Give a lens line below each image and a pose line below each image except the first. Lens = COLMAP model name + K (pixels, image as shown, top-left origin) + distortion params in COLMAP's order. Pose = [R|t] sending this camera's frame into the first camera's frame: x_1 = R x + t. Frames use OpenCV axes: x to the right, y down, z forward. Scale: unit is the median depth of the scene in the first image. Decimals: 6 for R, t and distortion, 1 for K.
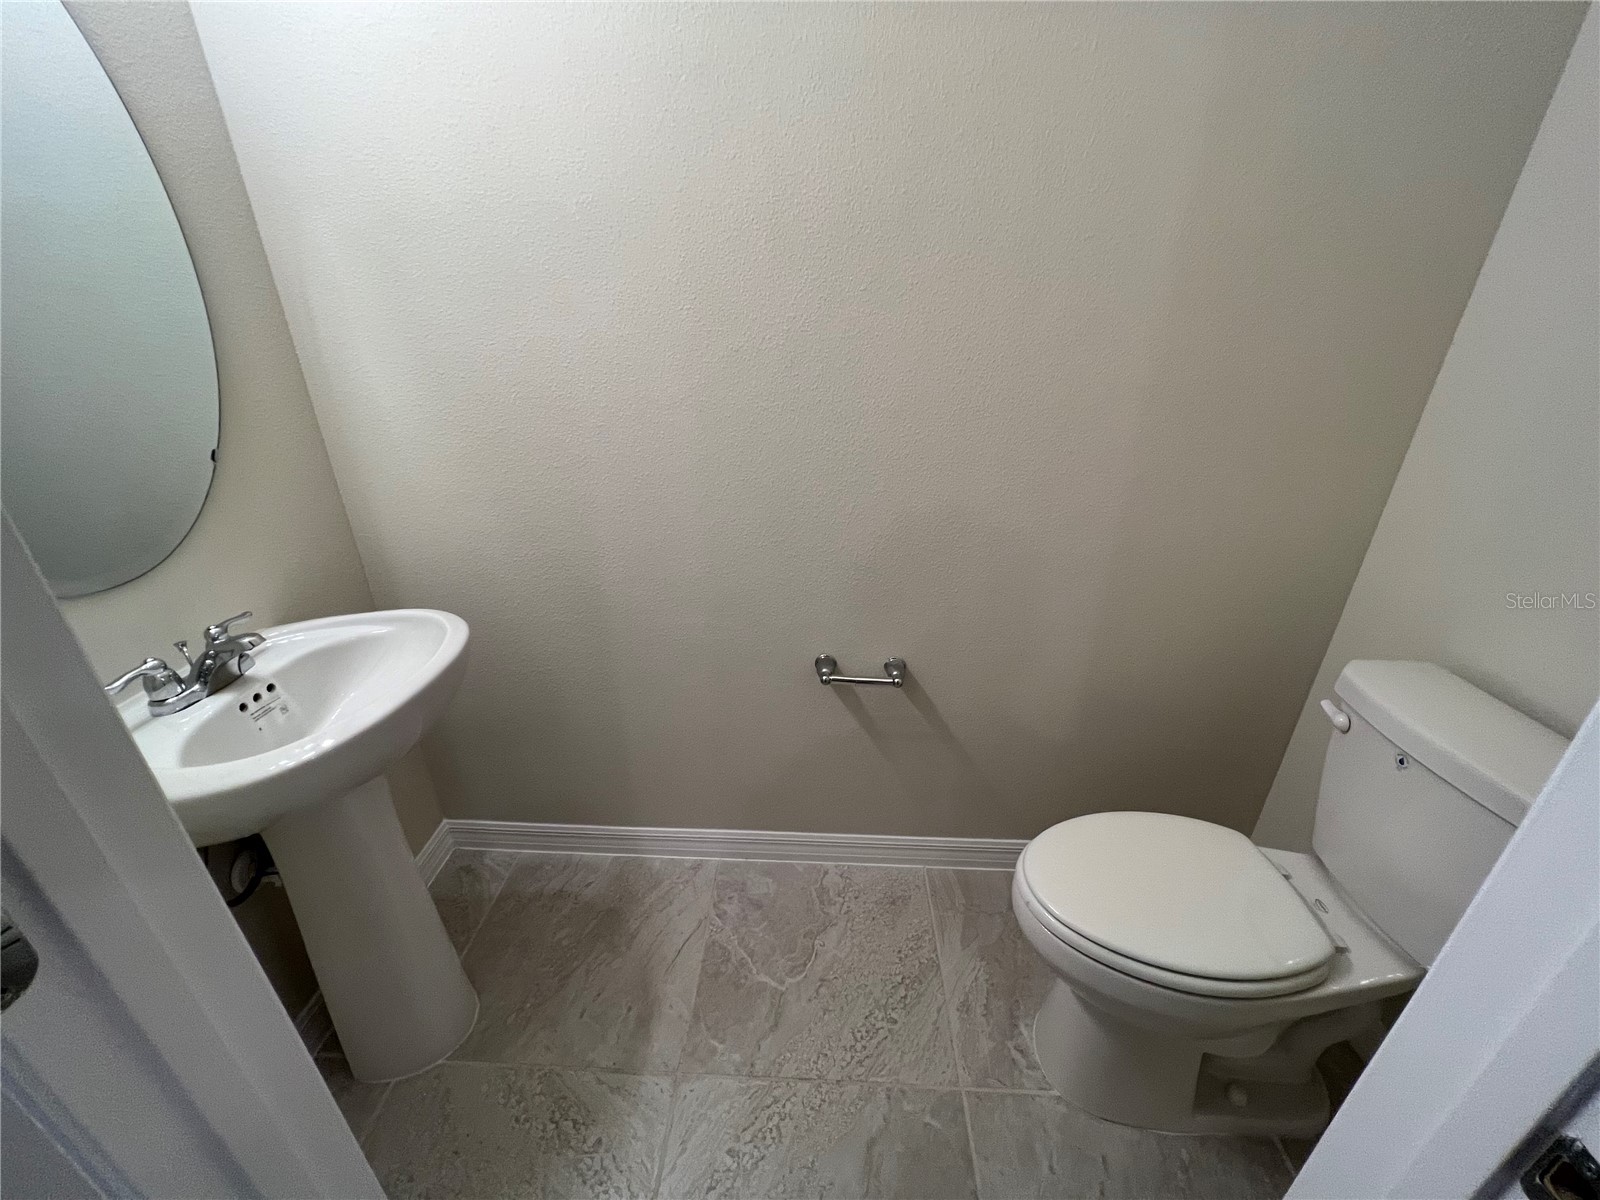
lens RADIAL K [[640.0, 0, 795.8], [0, 640.0, 600.7], [0, 0, 1]] dist [-0.001266, 0.000477]
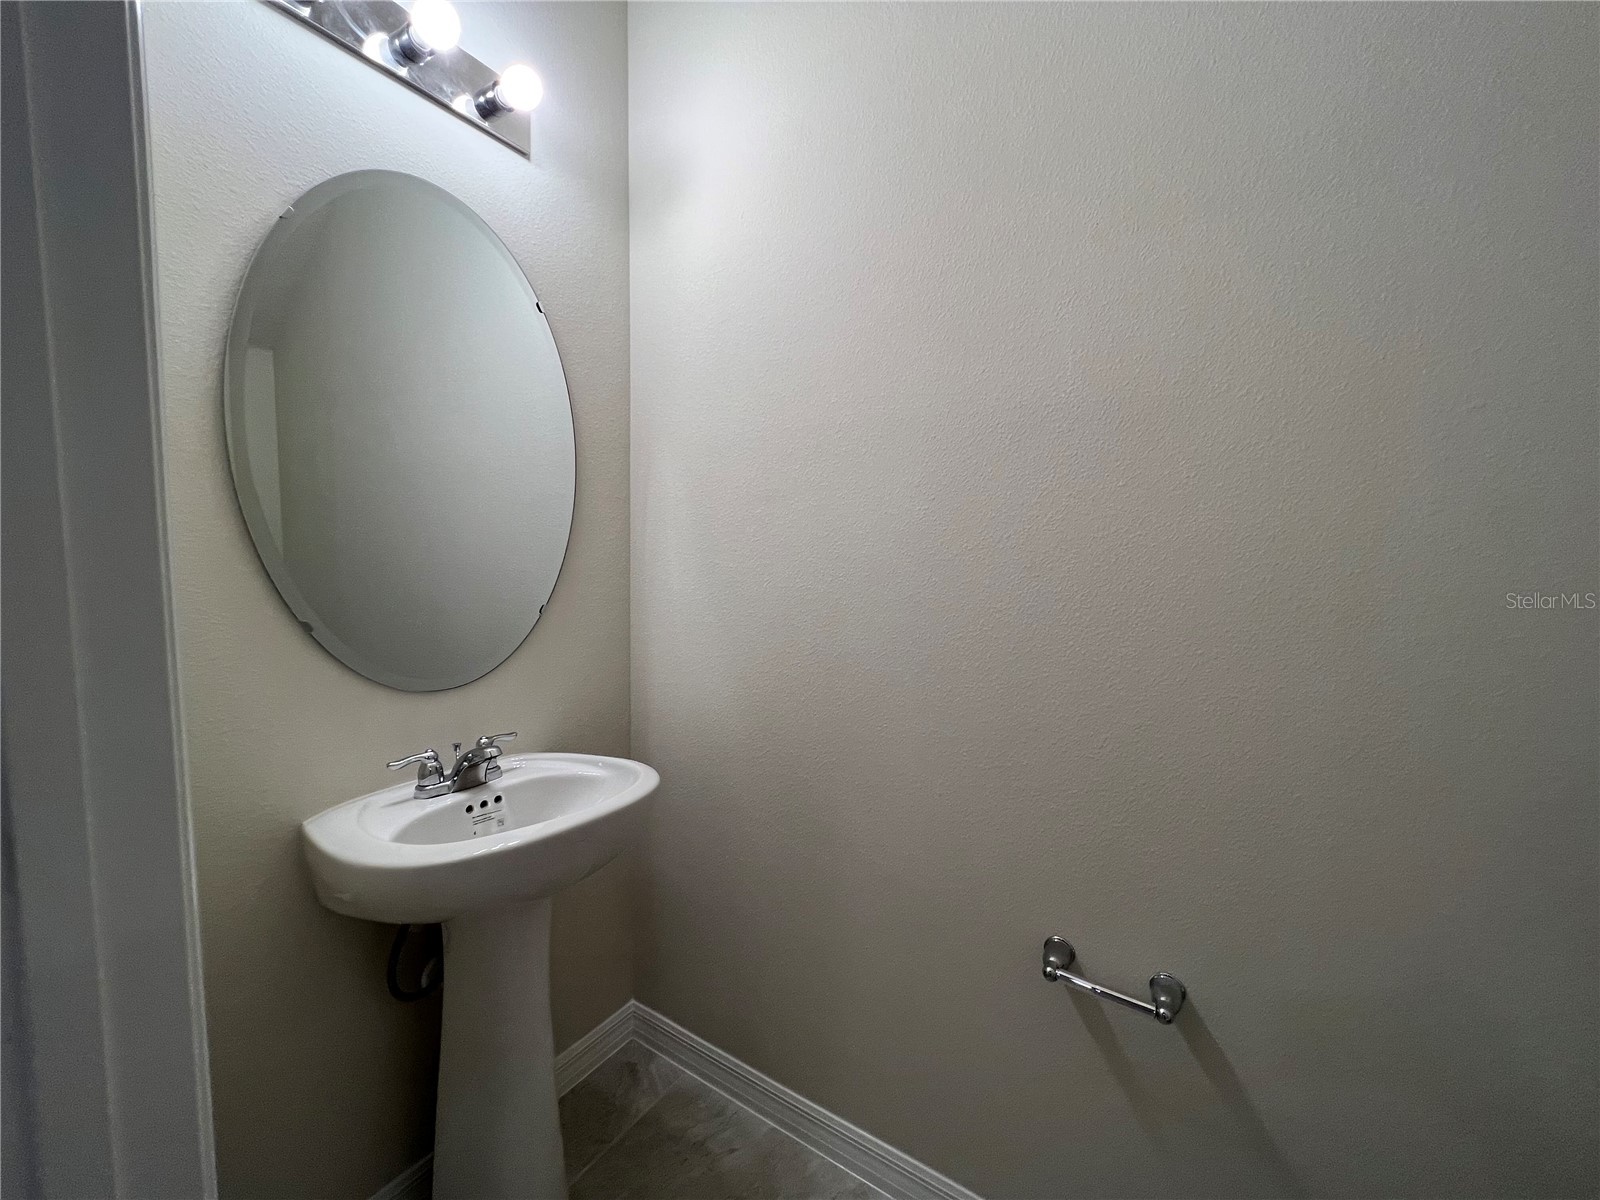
lens RADIAL K [[642.9, 0, 799.0], [0, 642.9, 603.6], [0, 0, 1]] dist [-0.000515, 0.000352]
pose [[0.864021, 0.061963, -0.499628, 0.160736], [-0.234793, 0.927461, -0.291013, 0.016485], [0.445353, 0.368751, 0.815894, 0.144490]]
